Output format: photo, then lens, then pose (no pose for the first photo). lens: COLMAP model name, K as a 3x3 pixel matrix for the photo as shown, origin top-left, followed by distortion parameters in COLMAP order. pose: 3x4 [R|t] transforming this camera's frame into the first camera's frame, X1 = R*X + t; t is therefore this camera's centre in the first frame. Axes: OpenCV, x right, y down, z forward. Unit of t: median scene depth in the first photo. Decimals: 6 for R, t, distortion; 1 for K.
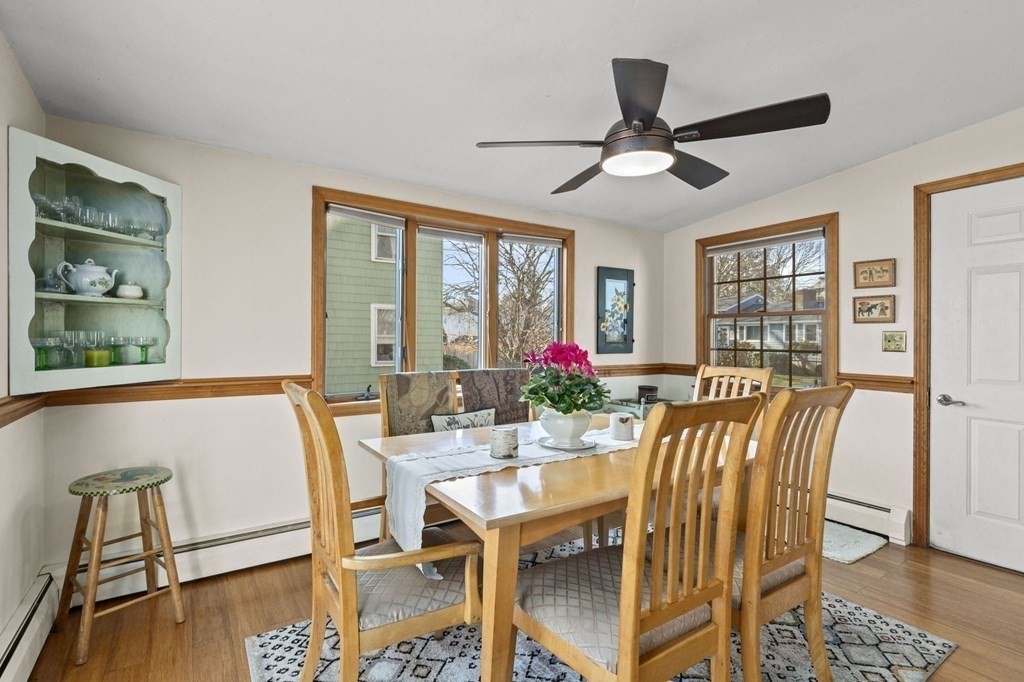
lens RADIAL K [[489.5, 0, 512.0], [0, 489.5, 341.0], [0, 0, 1]] dist [0.020219, 0.000224]
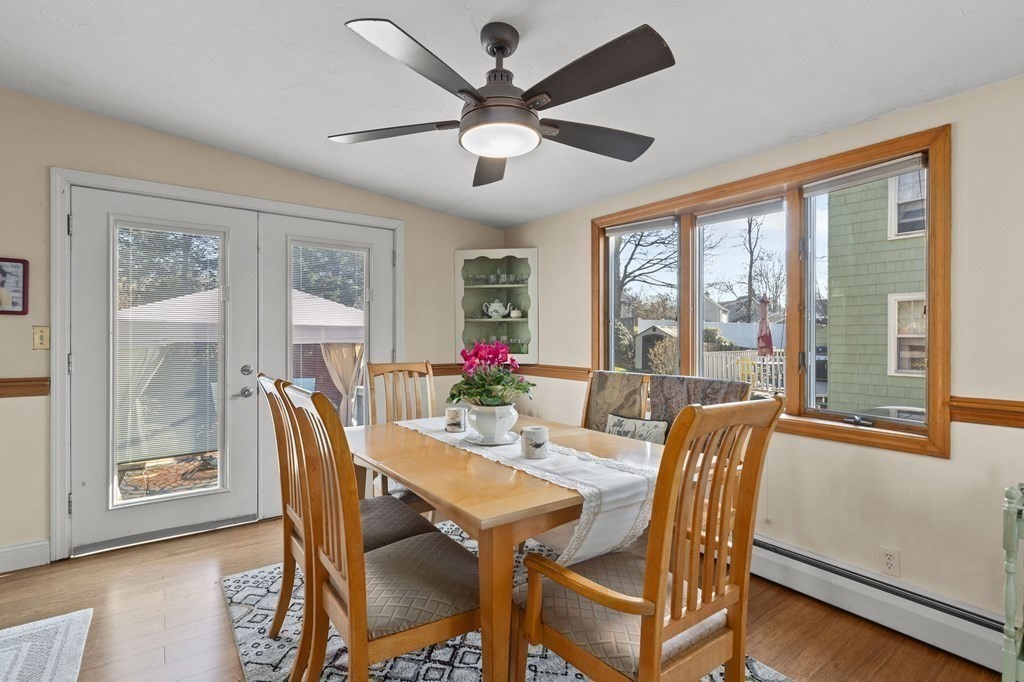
lens RADIAL K [[481.2, 0, 512.0], [0, 481.2, 341.0], [0, 0, 1]] dist [0.001906, -0.000166]
pose [[0.043668, 0.002103, -0.999044, 0.949689], [-0.007904, 0.999967, 0.001760, -0.002458], [0.999015, 0.007820, 0.043683, 0.842415]]
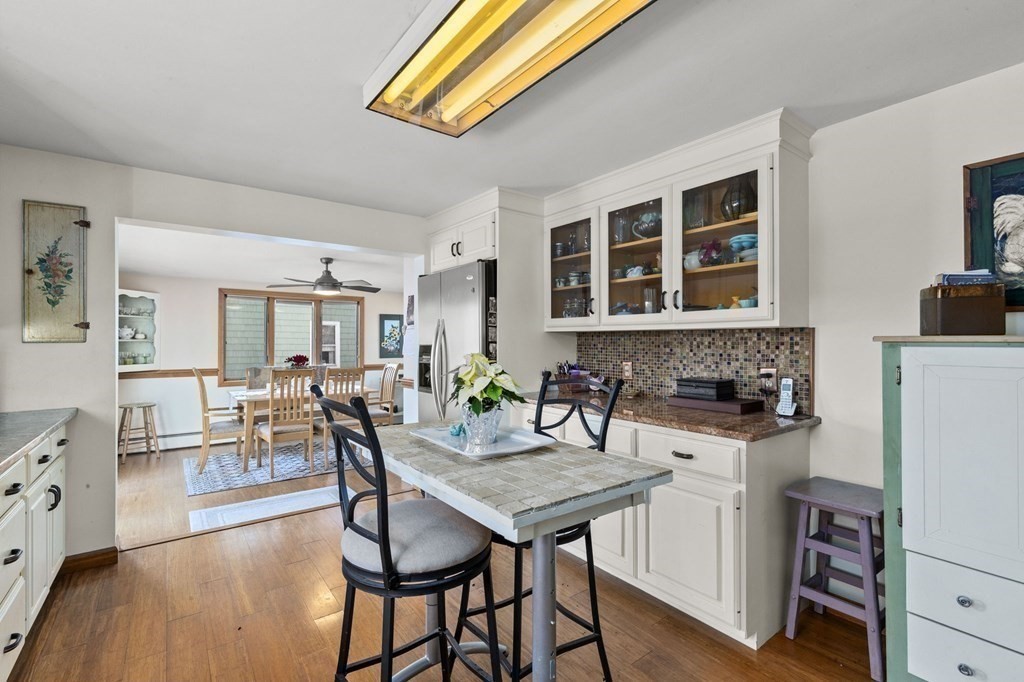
lens RADIAL K [[457.5, 0, 513.6], [0, 457.5, 338.1], [0, 0, 1]] dist [0.000431, -0.000205]
pose [[0.998306, -0.005427, 0.057930, 0.996107], [0.006339, 0.999859, -0.015572, -0.037478], [-0.057837, 0.015913, 0.998199, -1.435344]]
